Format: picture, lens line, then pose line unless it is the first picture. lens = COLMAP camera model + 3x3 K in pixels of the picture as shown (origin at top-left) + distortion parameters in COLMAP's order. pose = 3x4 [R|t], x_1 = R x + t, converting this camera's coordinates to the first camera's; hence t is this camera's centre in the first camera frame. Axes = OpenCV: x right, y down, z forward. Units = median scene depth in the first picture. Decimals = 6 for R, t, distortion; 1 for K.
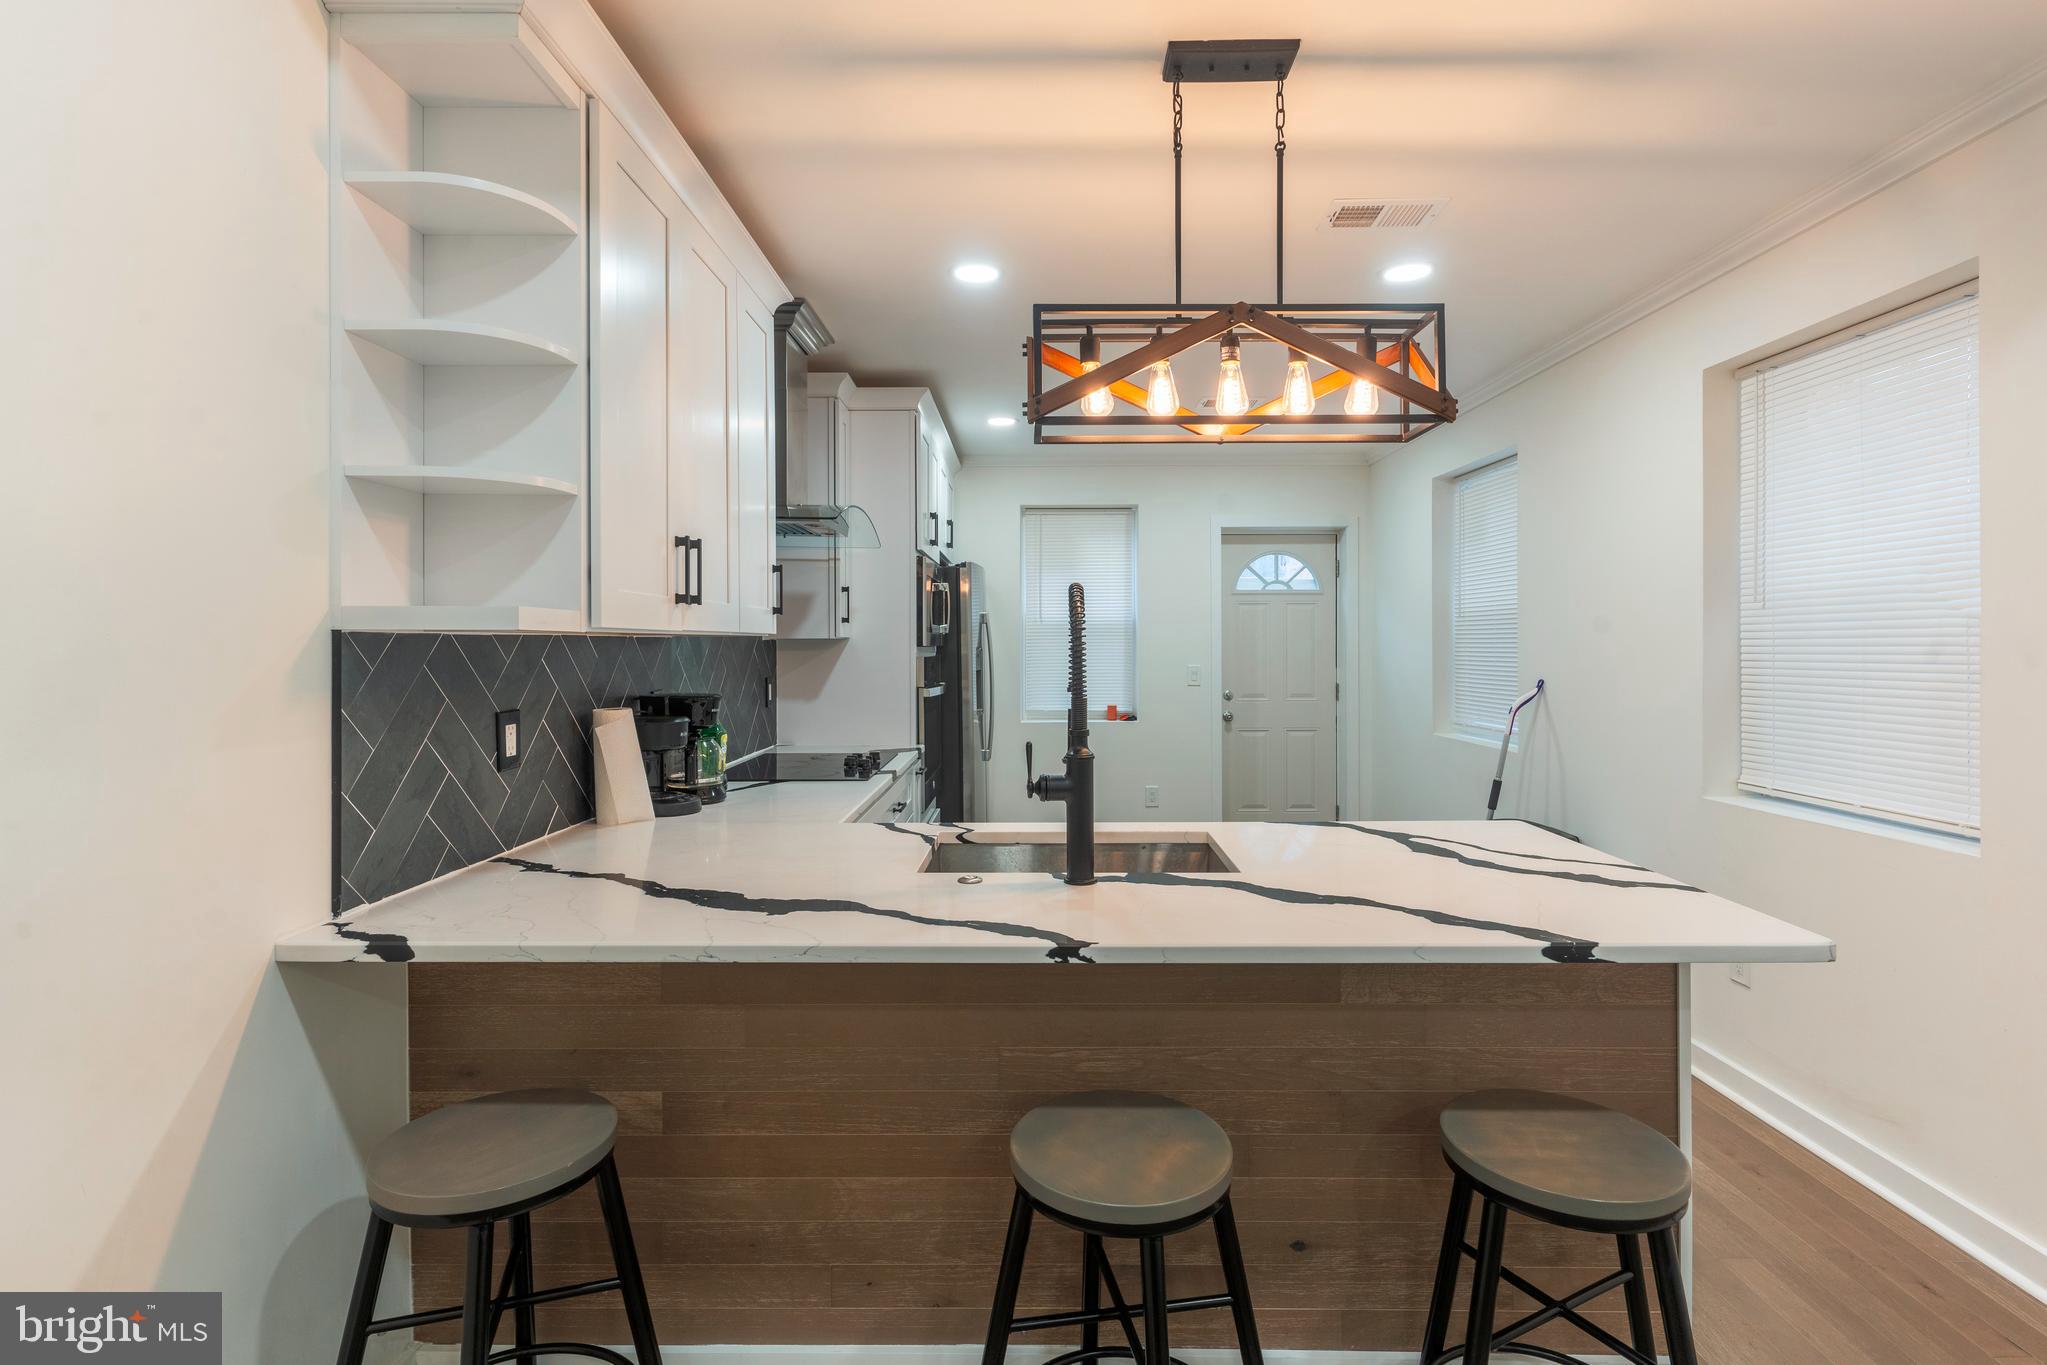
lens RADIAL K [[983.2, 0, 1028.3], [0, 983.2, 653.0], [0, 0, 1]] dist [0.000255, -0.000039]
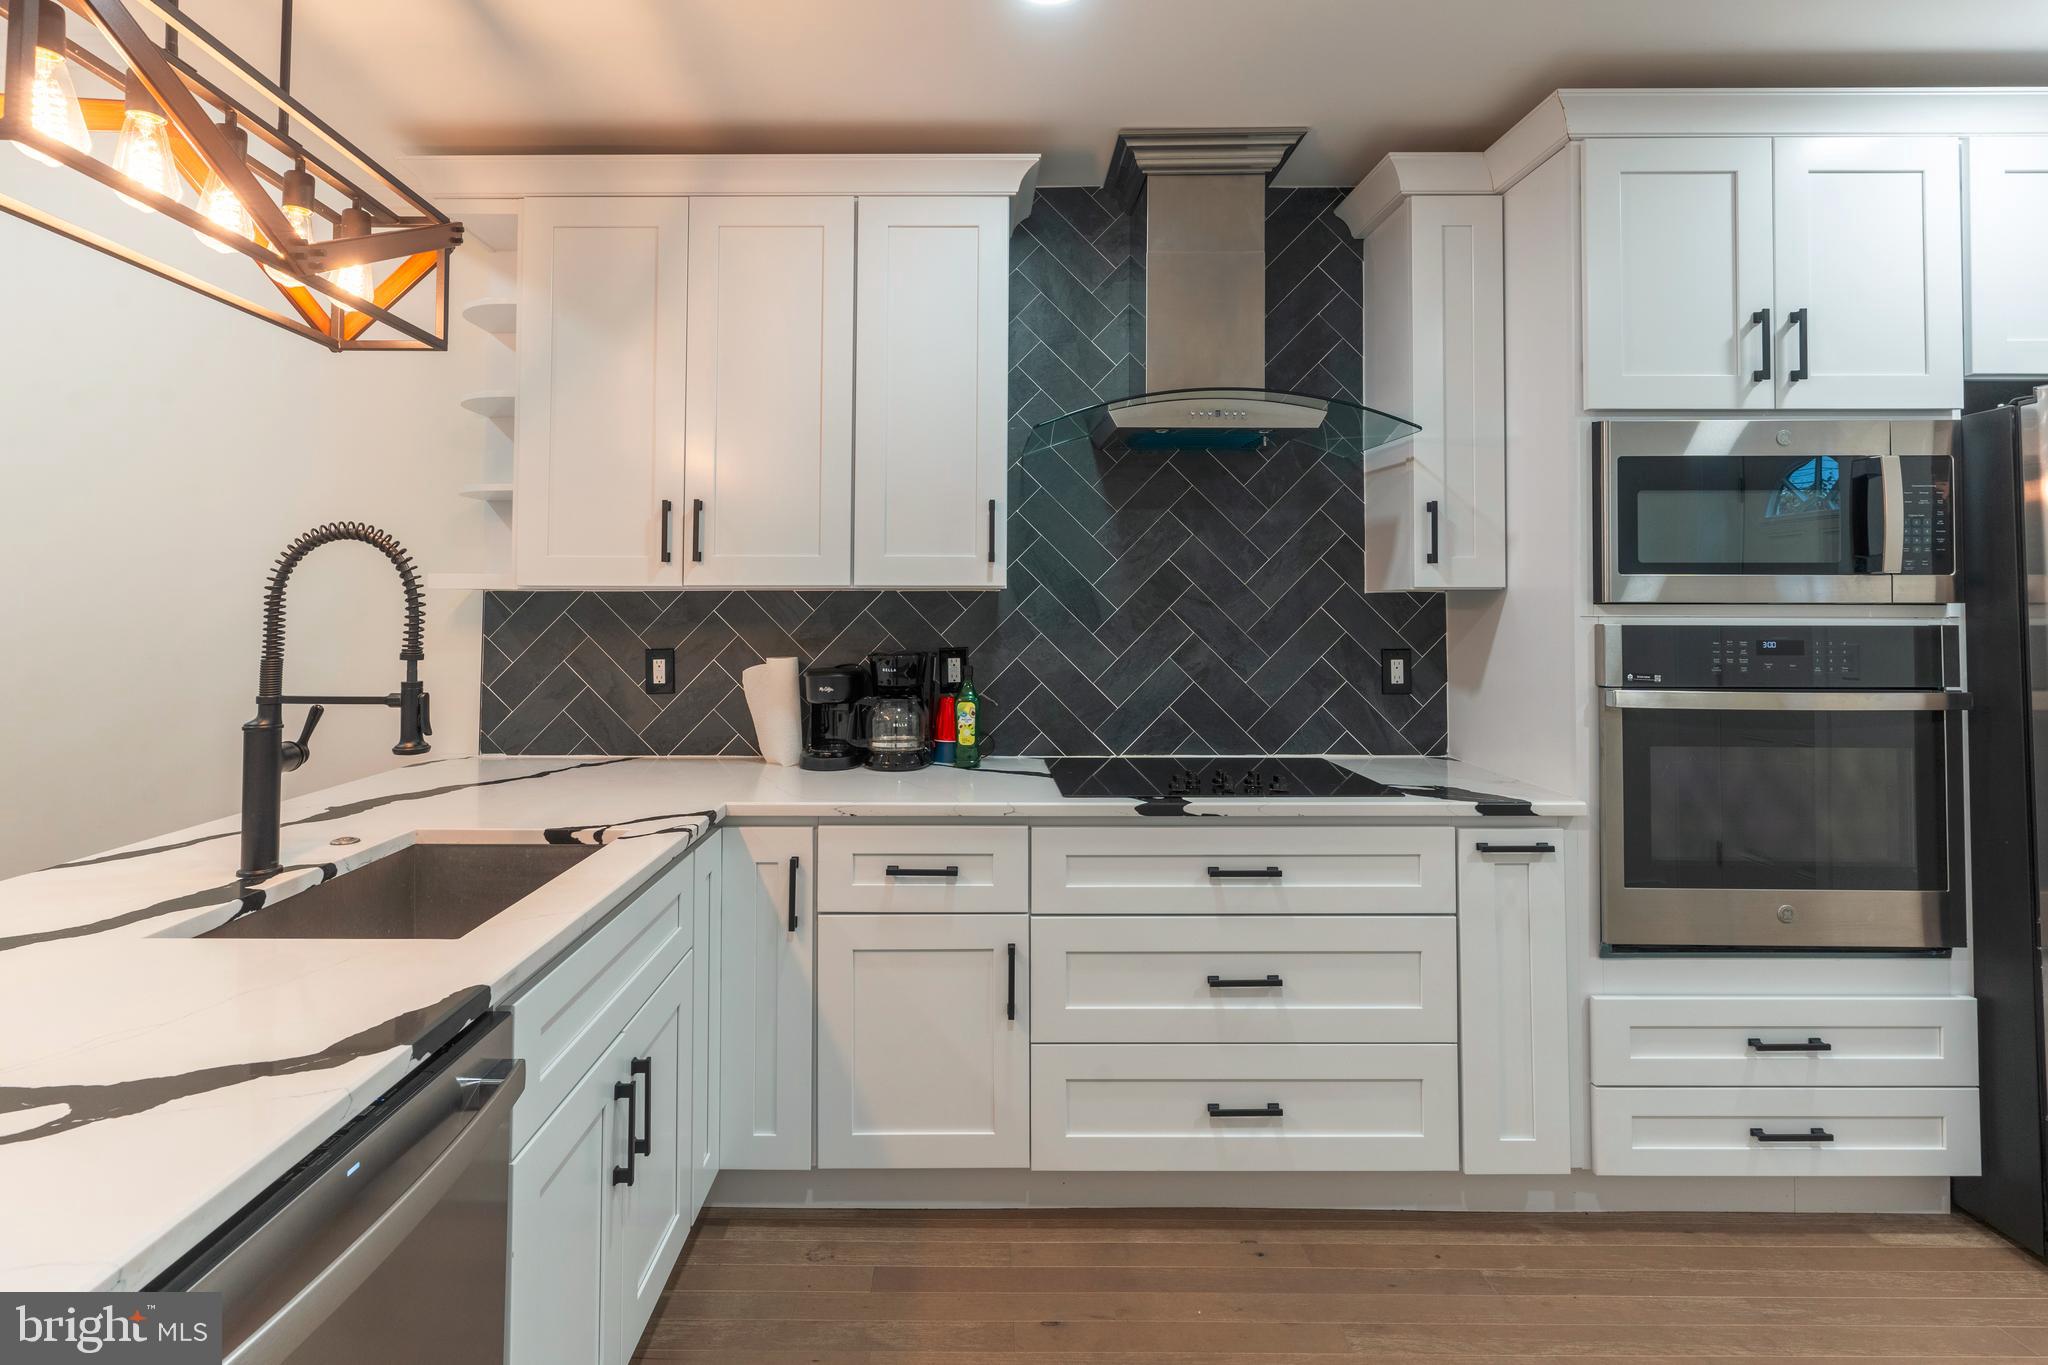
lens RADIAL K [[999.4, 0, 958.6], [0, 999.4, 576.8], [0, 0, 1]] dist [0.000060, -0.000087]
pose [[0.001500, -0.023230, -0.999729, 0.409683], [-0.009513, 0.999685, -0.023243, -0.005329], [0.999954, 0.009545, 0.001279, 0.704068]]
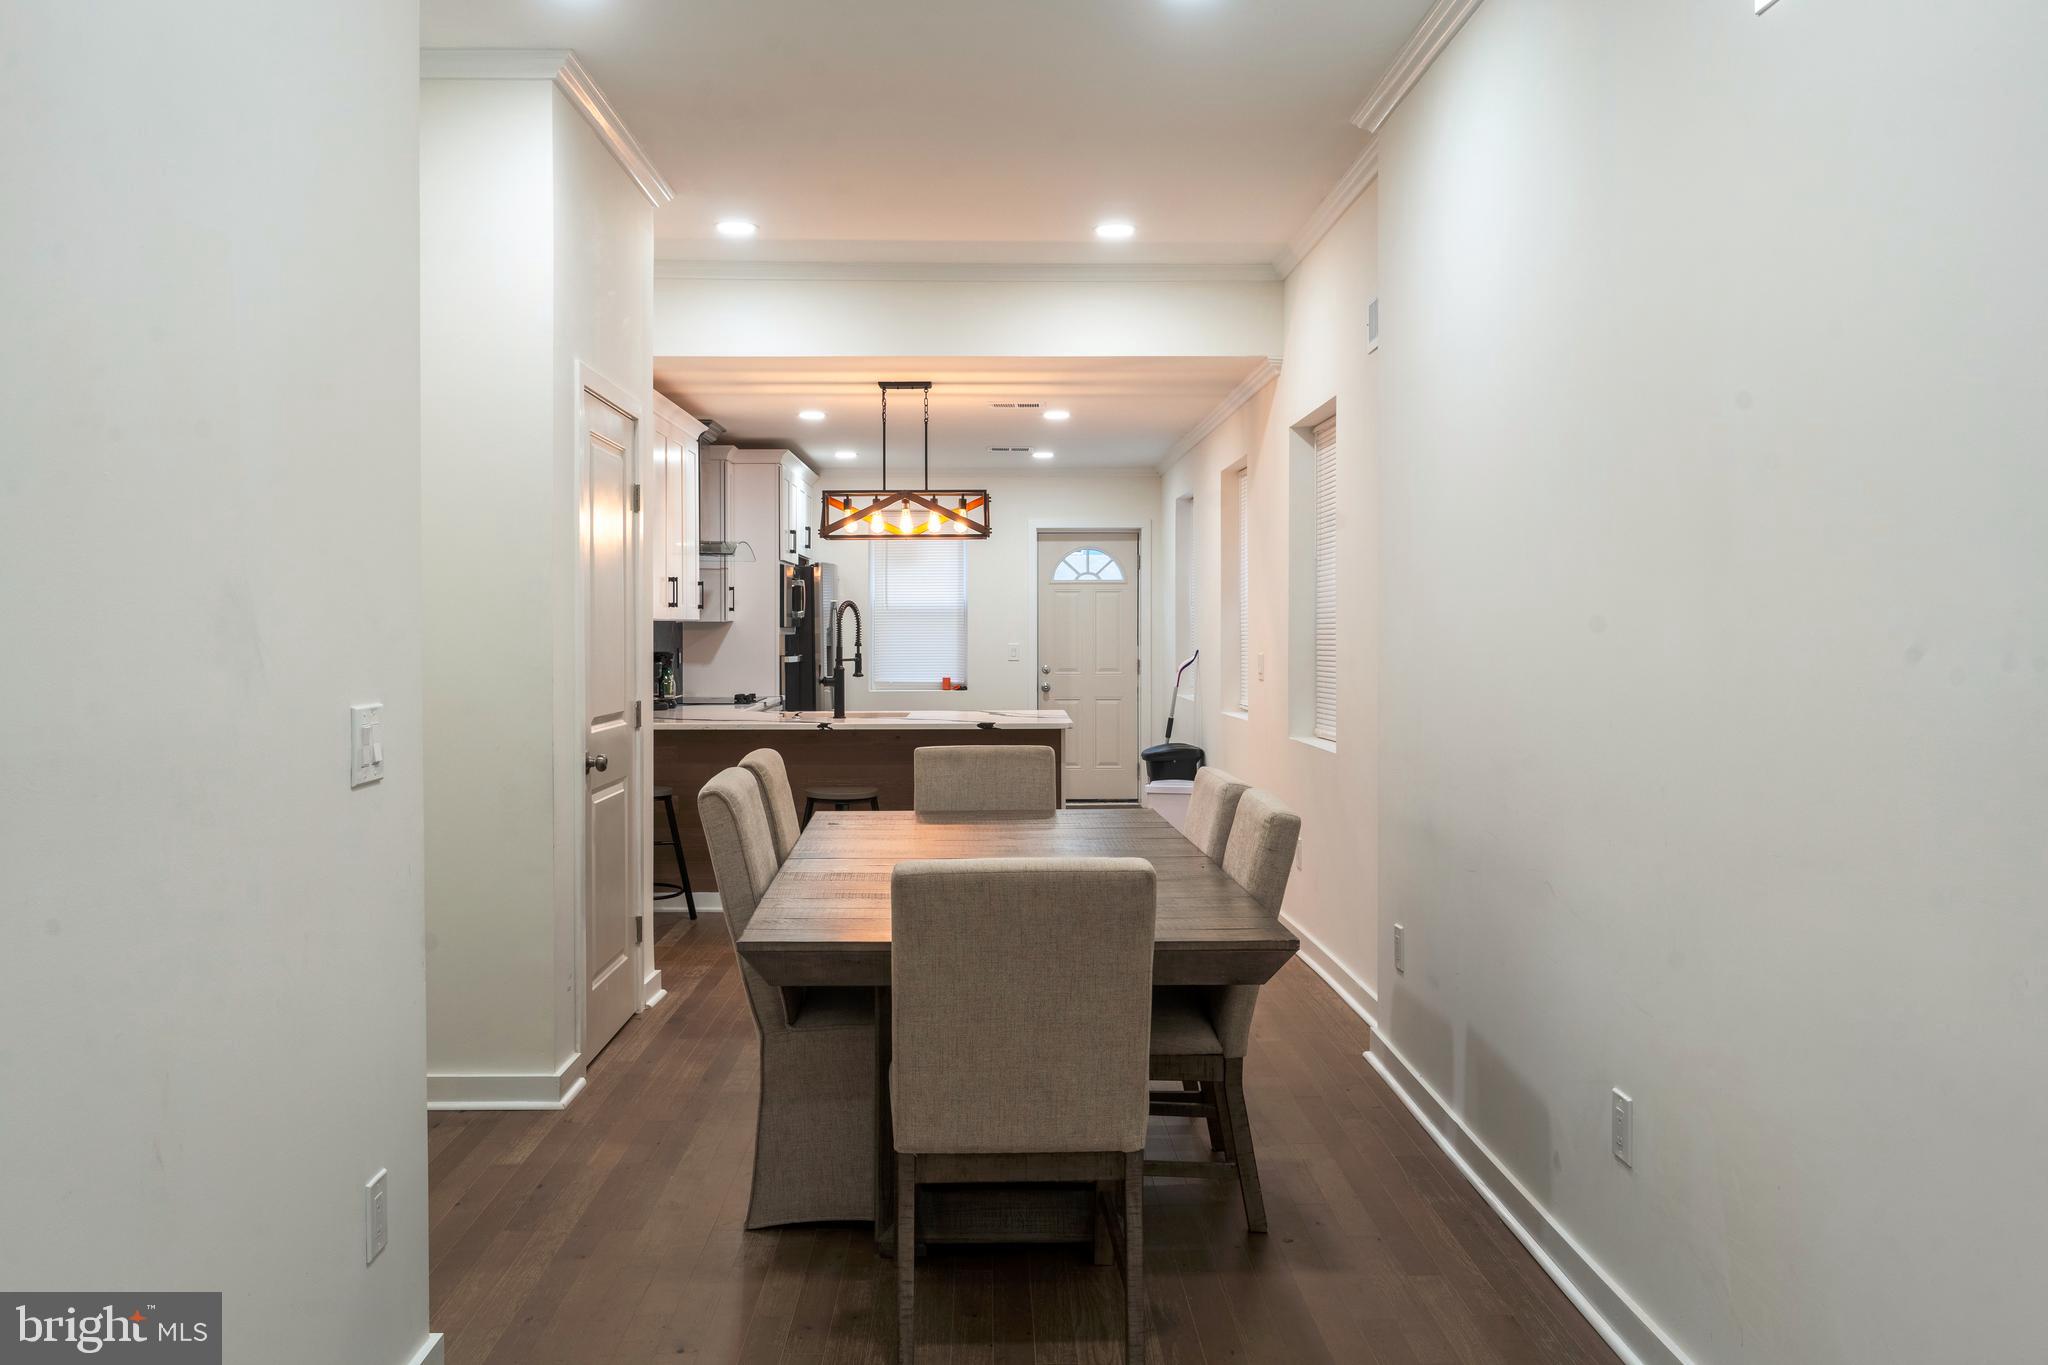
lens RADIAL K [[1628.9, 0, 1023.2], [0, 1628.9, 629.8], [0, 0, 1]] dist [-0.000419, -0.000288]
pose [[0.999531, 0.001949, 0.030570, 0.176178], [-0.001760, 0.999979, -0.006197, 0.011674], [-0.030582, 0.006140, 0.999513, -1.448786]]
